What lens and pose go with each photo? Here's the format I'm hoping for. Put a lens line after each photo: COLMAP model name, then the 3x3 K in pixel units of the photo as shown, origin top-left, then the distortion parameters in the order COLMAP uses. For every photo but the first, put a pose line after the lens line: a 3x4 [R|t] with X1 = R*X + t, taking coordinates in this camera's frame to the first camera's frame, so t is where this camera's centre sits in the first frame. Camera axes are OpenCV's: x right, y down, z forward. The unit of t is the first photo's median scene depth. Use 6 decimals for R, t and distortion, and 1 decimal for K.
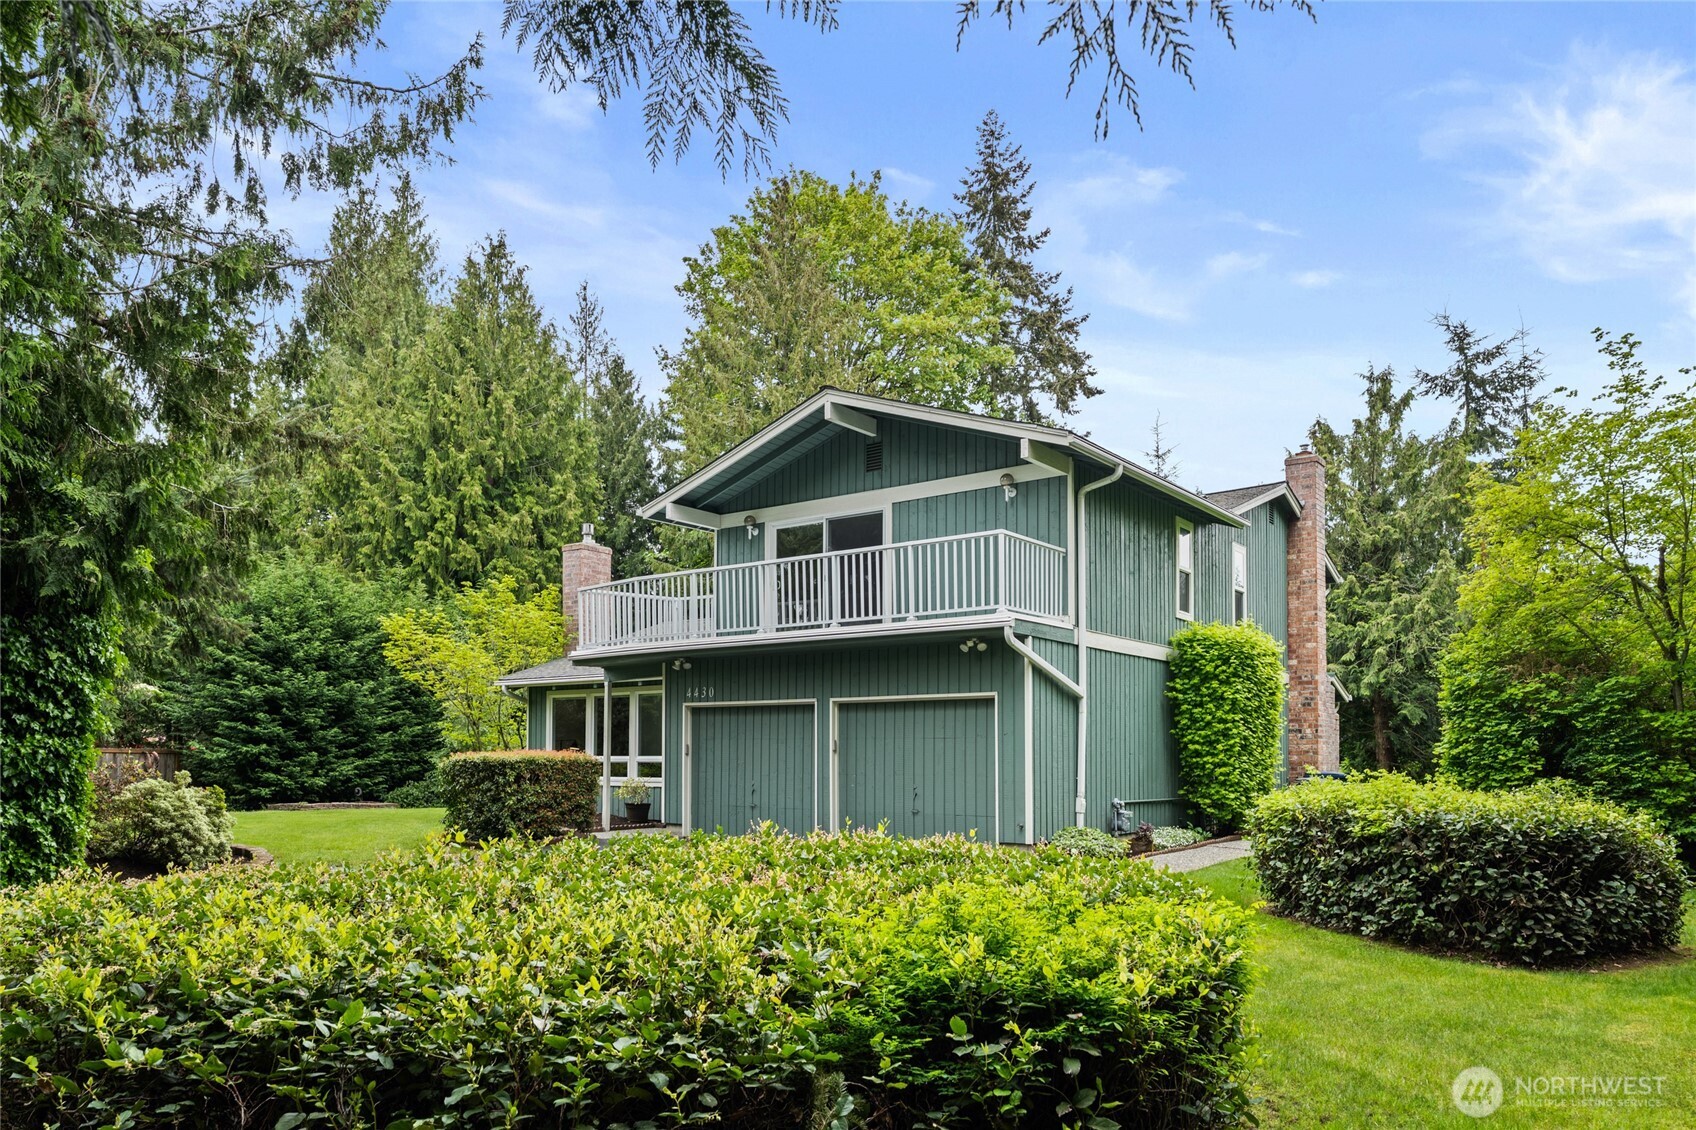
lens RADIAL K [[1129.5, 0, 848.0], [0, 1129.5, 565.0], [0, 0, 1]] dist [0.002571, -0.000602]
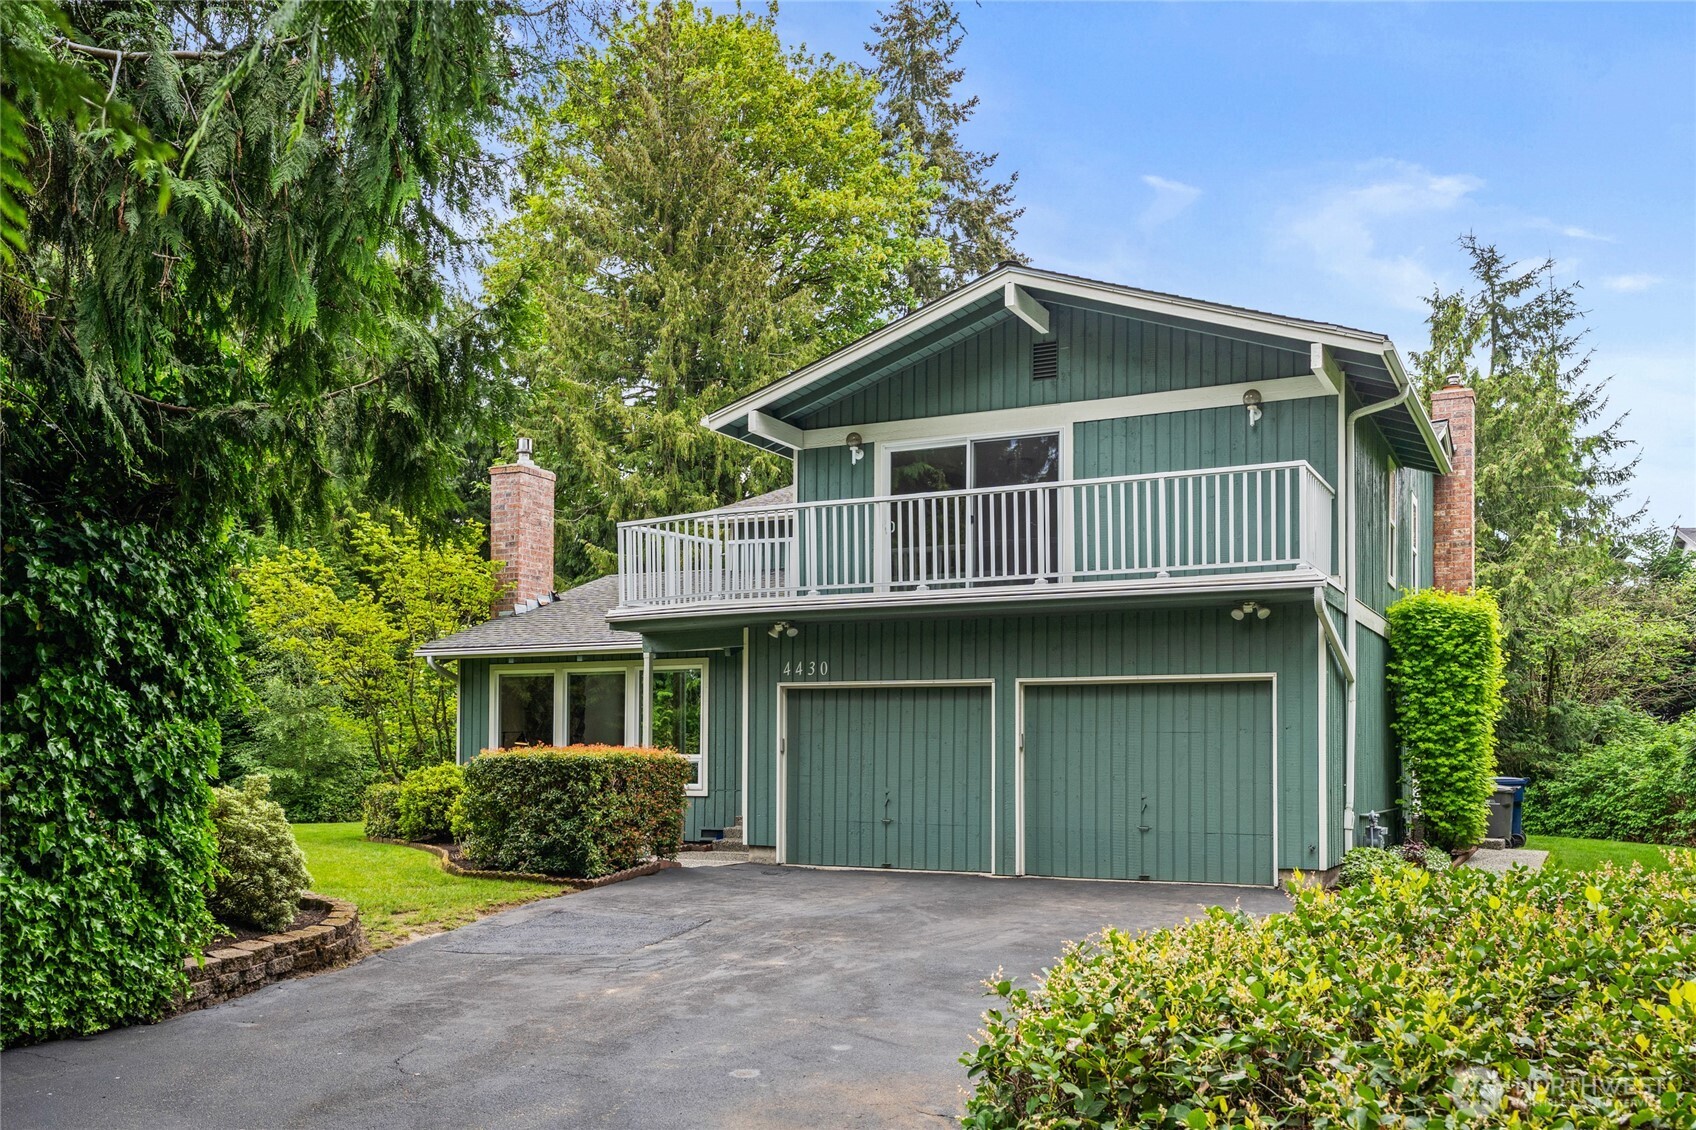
lens RADIAL K [[1411.6, 0, 846.1], [0, 1411.6, 550.3], [0, 0, 1]] dist [0.007583, 0.001515]
pose [[0.985859, 0.027624, 0.165283, -0.253868], [-0.031521, 0.999282, 0.021006, 0.014934], [-0.164584, -0.025919, 0.986022, 0.085361]]
